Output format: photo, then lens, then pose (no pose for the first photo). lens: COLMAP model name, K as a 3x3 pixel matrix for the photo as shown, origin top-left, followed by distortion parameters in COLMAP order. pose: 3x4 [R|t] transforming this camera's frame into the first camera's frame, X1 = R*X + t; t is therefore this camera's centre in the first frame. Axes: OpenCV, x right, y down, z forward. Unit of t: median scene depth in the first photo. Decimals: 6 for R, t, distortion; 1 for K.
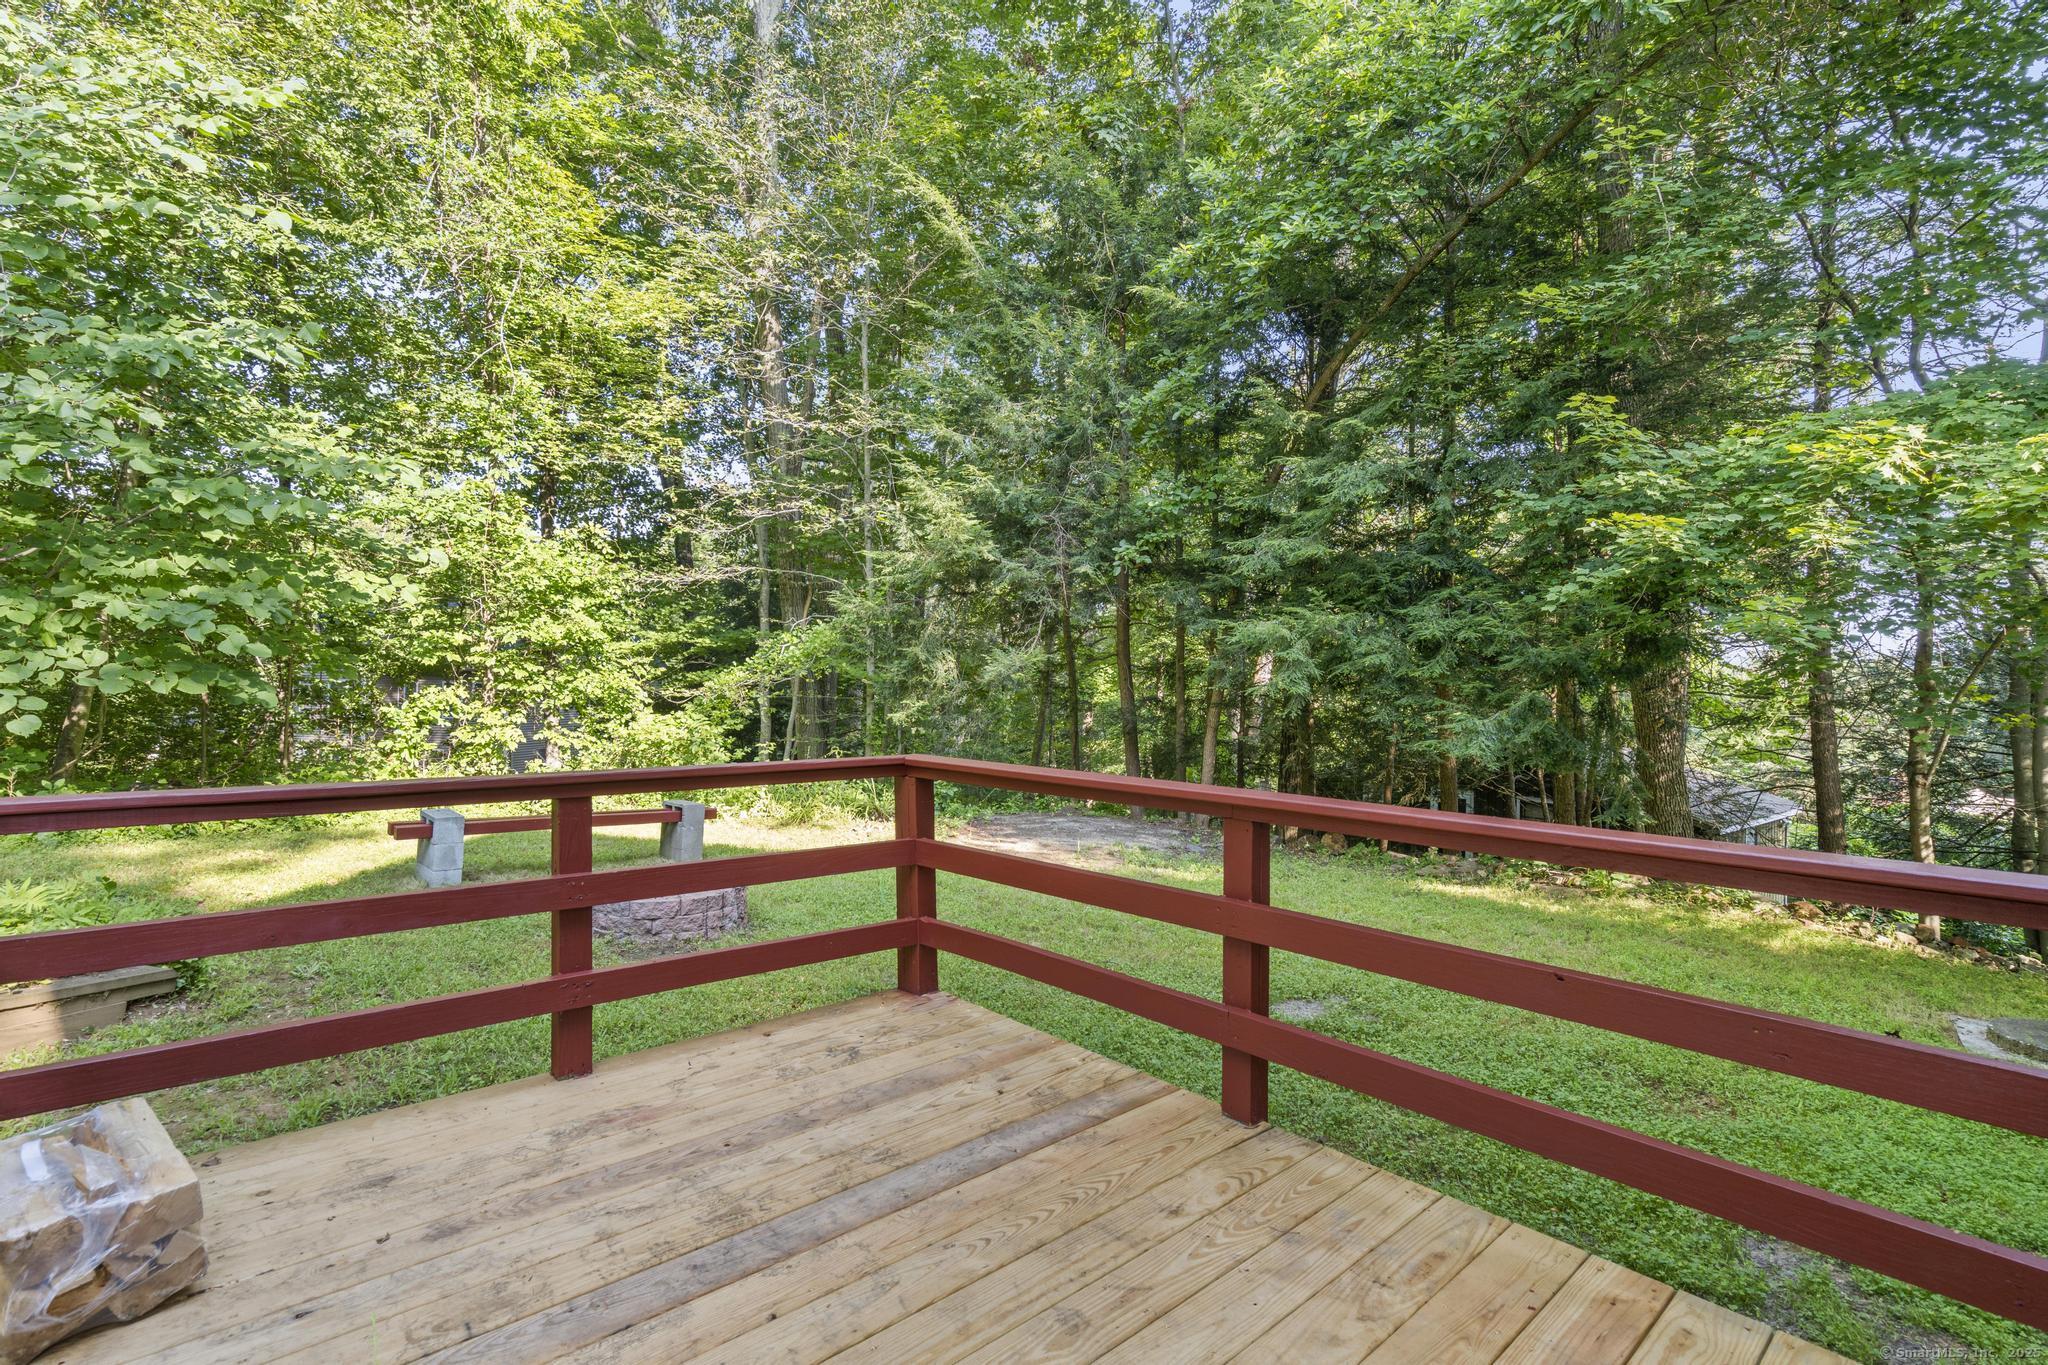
lens RADIAL K [[970.7, 0, 1021.0], [0, 970.7, 678.5], [0, 0, 1]] dist [-0.003838, 0.003946]
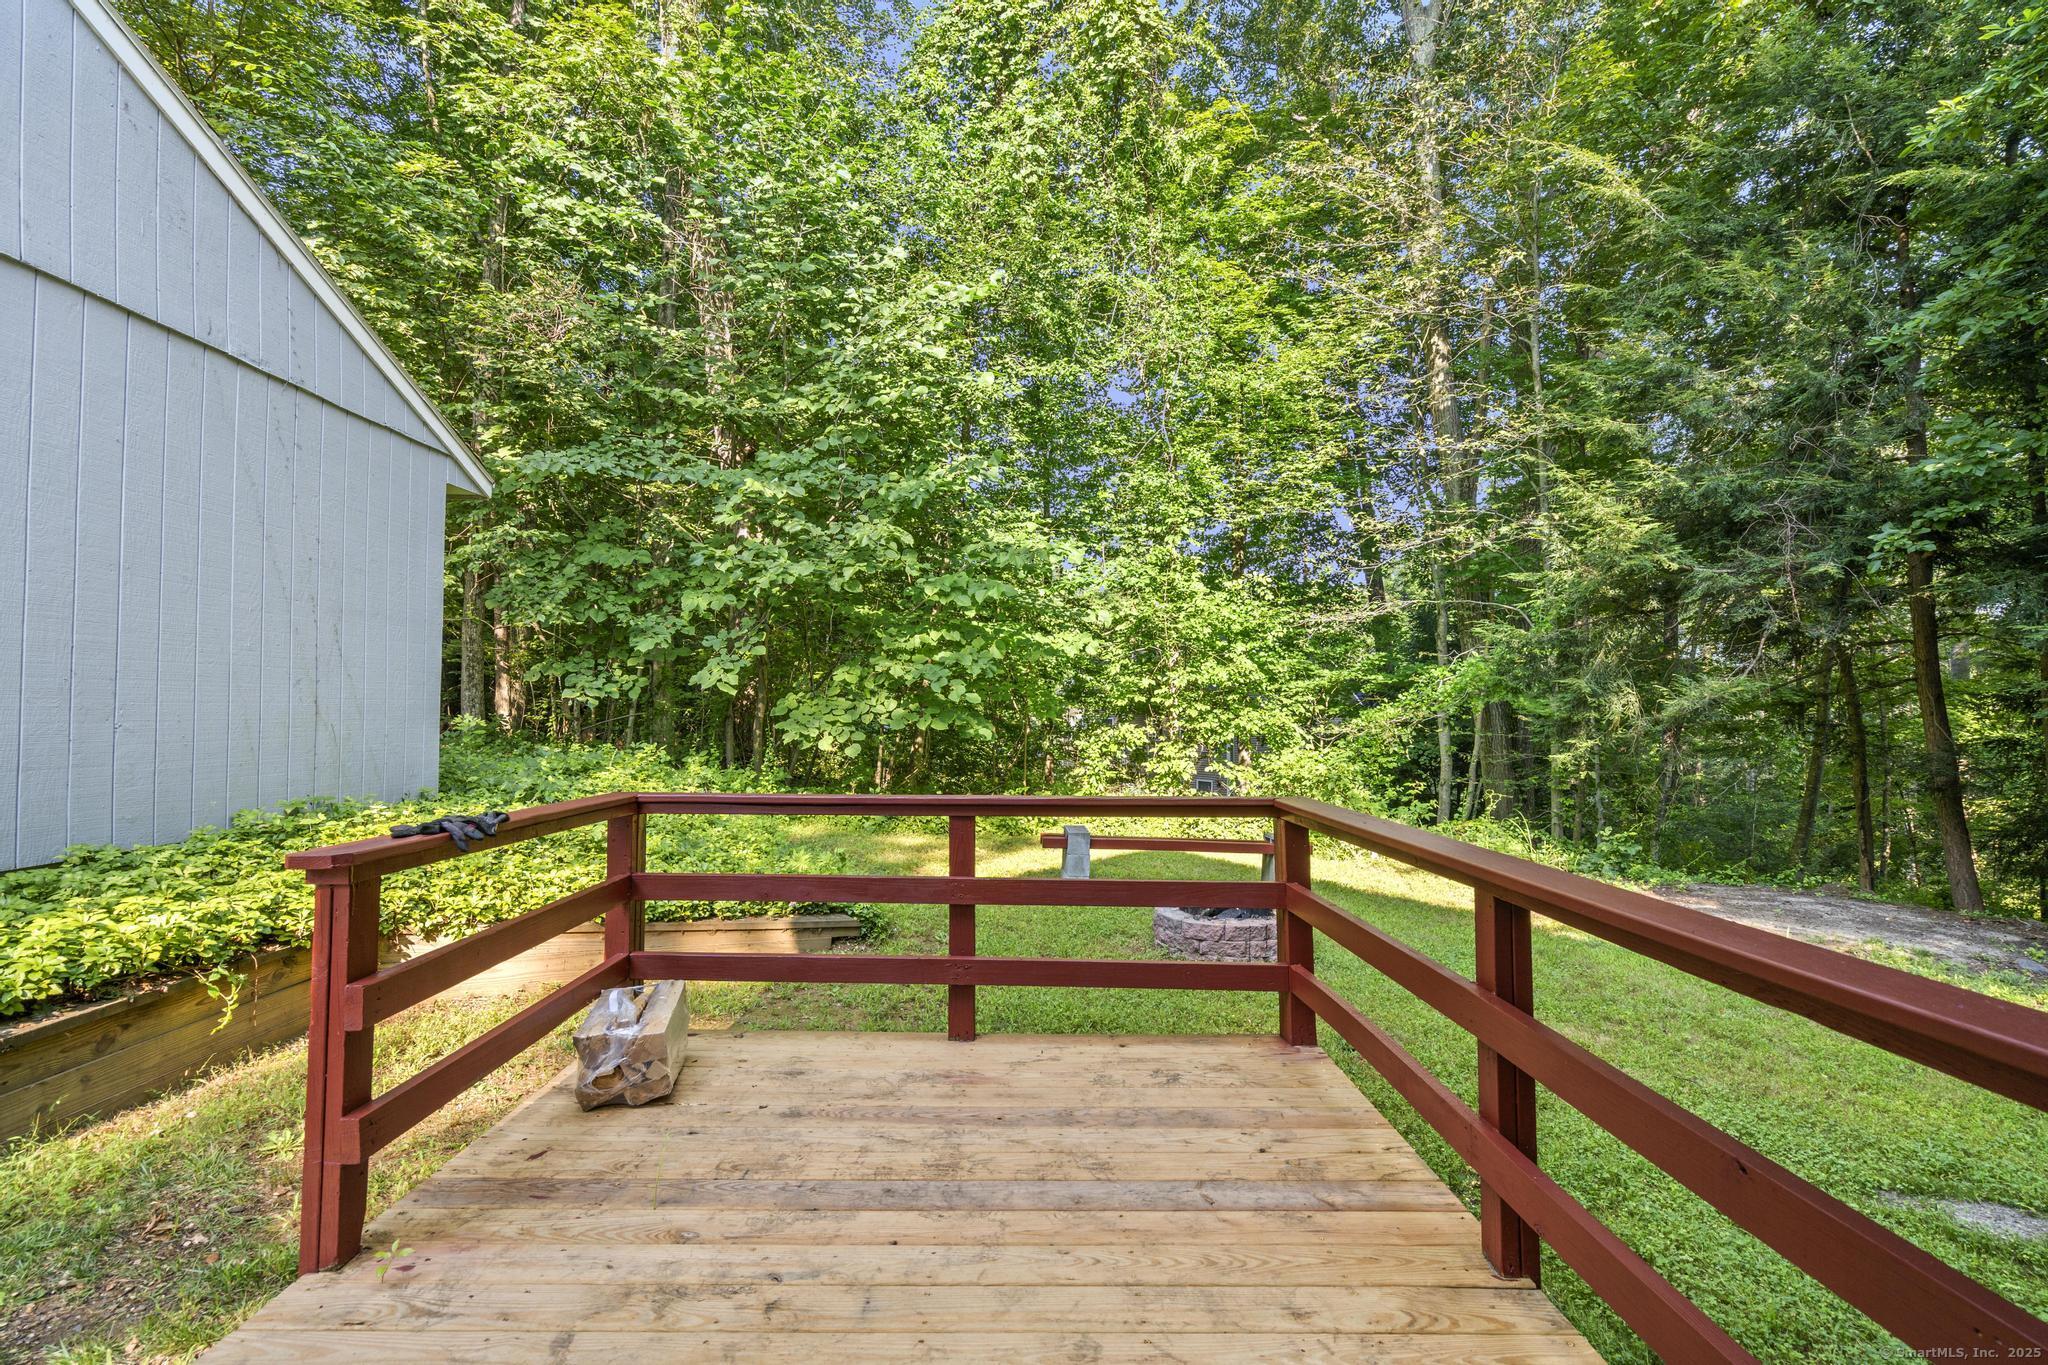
lens RADIAL K [[970.7, 0, 1021.0], [0, 970.7, 678.5], [0, 0, 1]] dist [-0.003838, 0.003946]
pose [[0.745920, -0.031491, -0.665291, 0.098871], [0.006657, 0.999184, -0.039833, -0.000950], [0.666003, 0.025283, 0.745521, 0.024310]]
